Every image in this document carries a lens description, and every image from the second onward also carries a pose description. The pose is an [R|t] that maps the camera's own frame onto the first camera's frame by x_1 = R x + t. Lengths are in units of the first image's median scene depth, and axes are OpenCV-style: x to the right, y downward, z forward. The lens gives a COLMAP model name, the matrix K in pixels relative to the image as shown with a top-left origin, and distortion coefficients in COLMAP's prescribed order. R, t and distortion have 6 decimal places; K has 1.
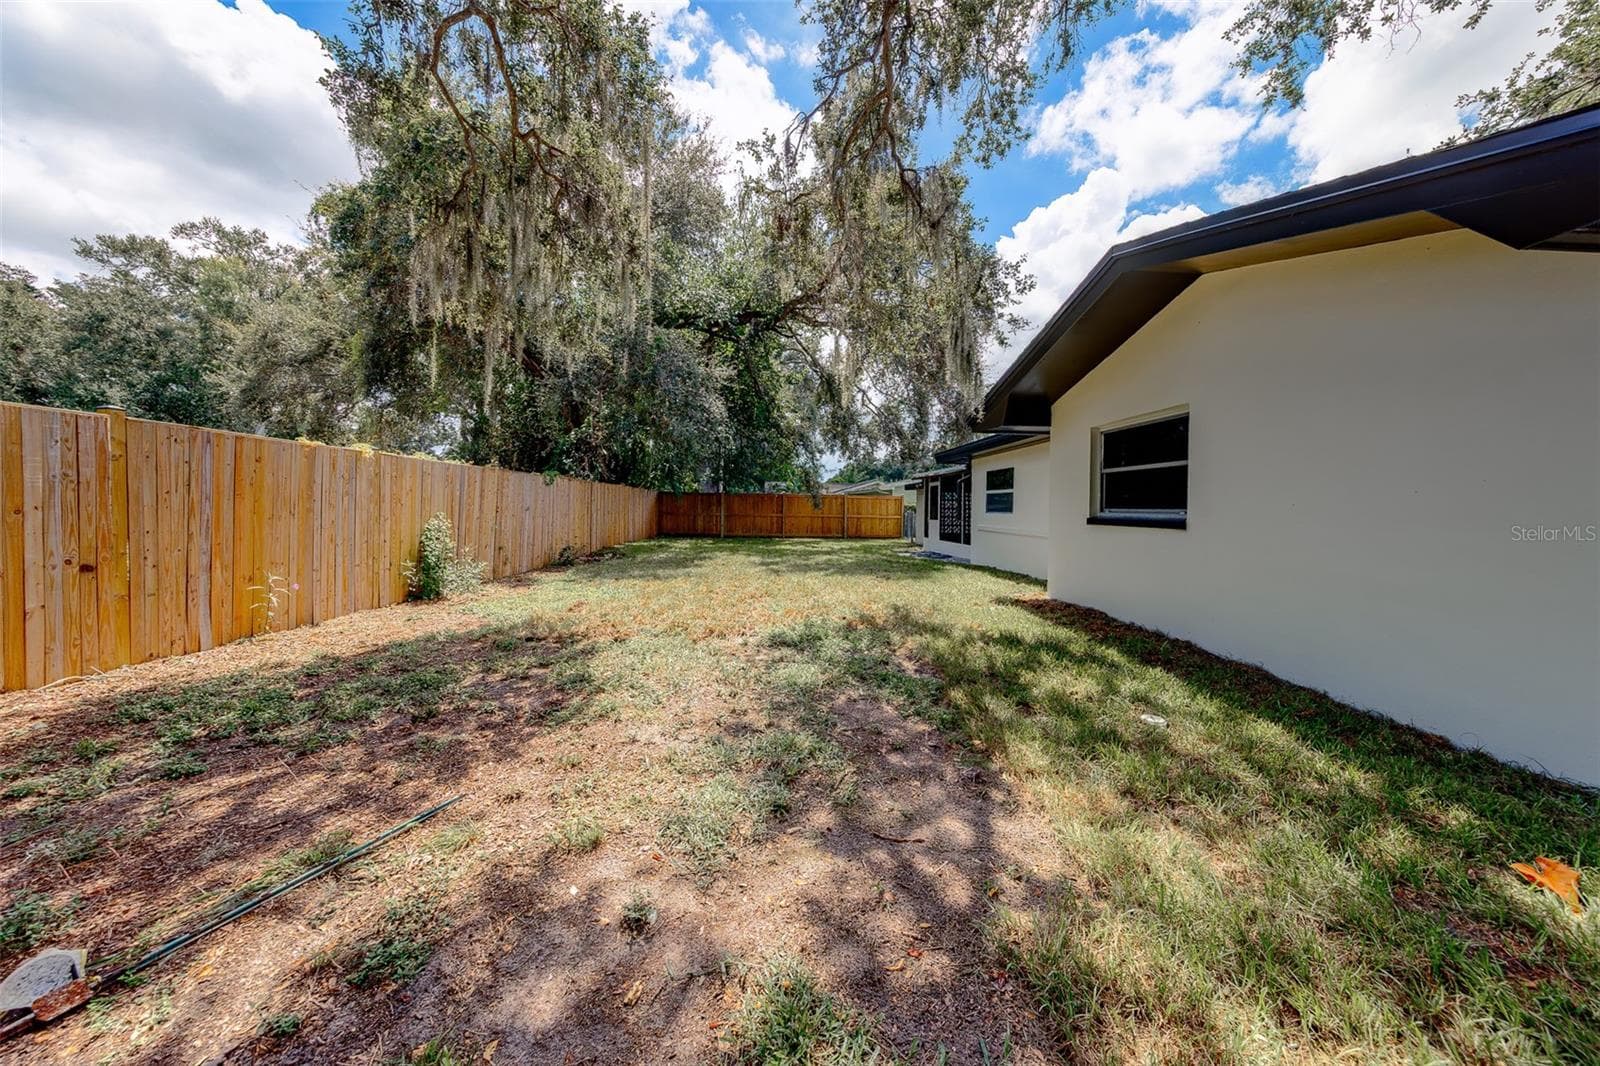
lens RADIAL K [[531.8, 0, 815.6], [0, 531.8, 509.8], [0, 0, 1]] dist [0.012347, -0.000057]
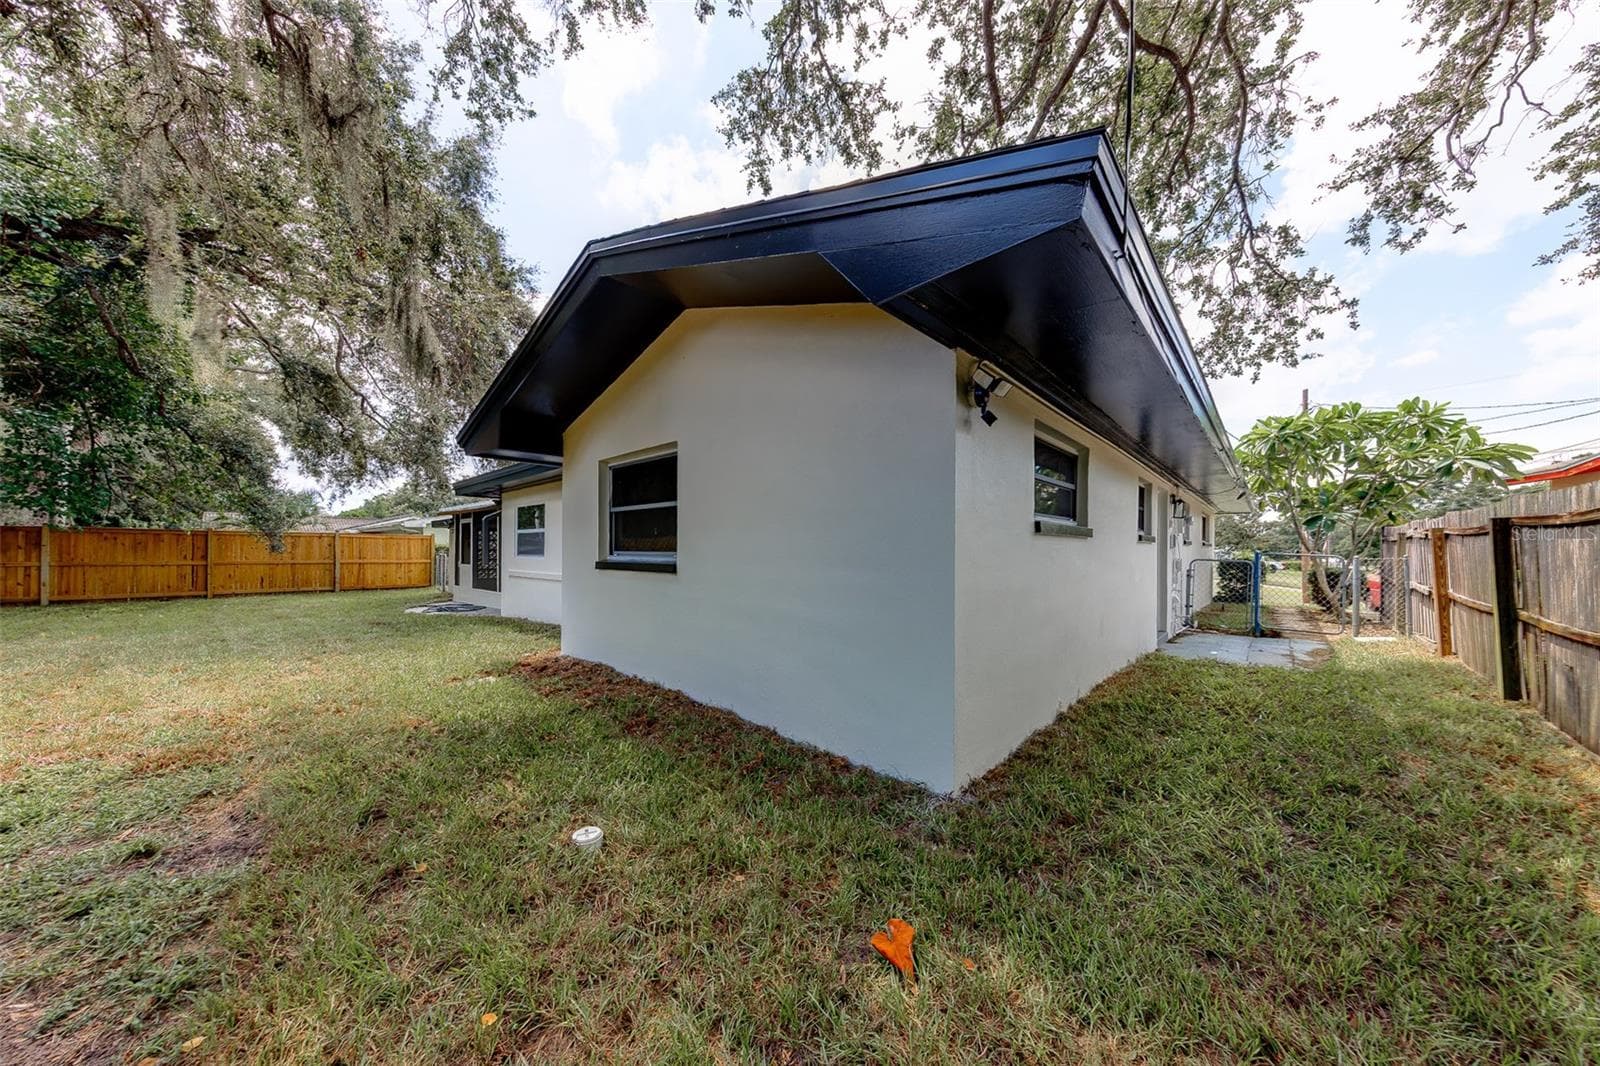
lens RADIAL K [[519.4, 0, 795.7], [0, 519.4, 541.6], [0, 0, 1]] dist [0.000904, 0.000141]
pose [[0.755738, -0.000951, 0.654874, 0.171875], [0.010235, 0.999894, -0.010359, -0.005654], [-0.654795, 0.014531, 0.755667, 0.114295]]
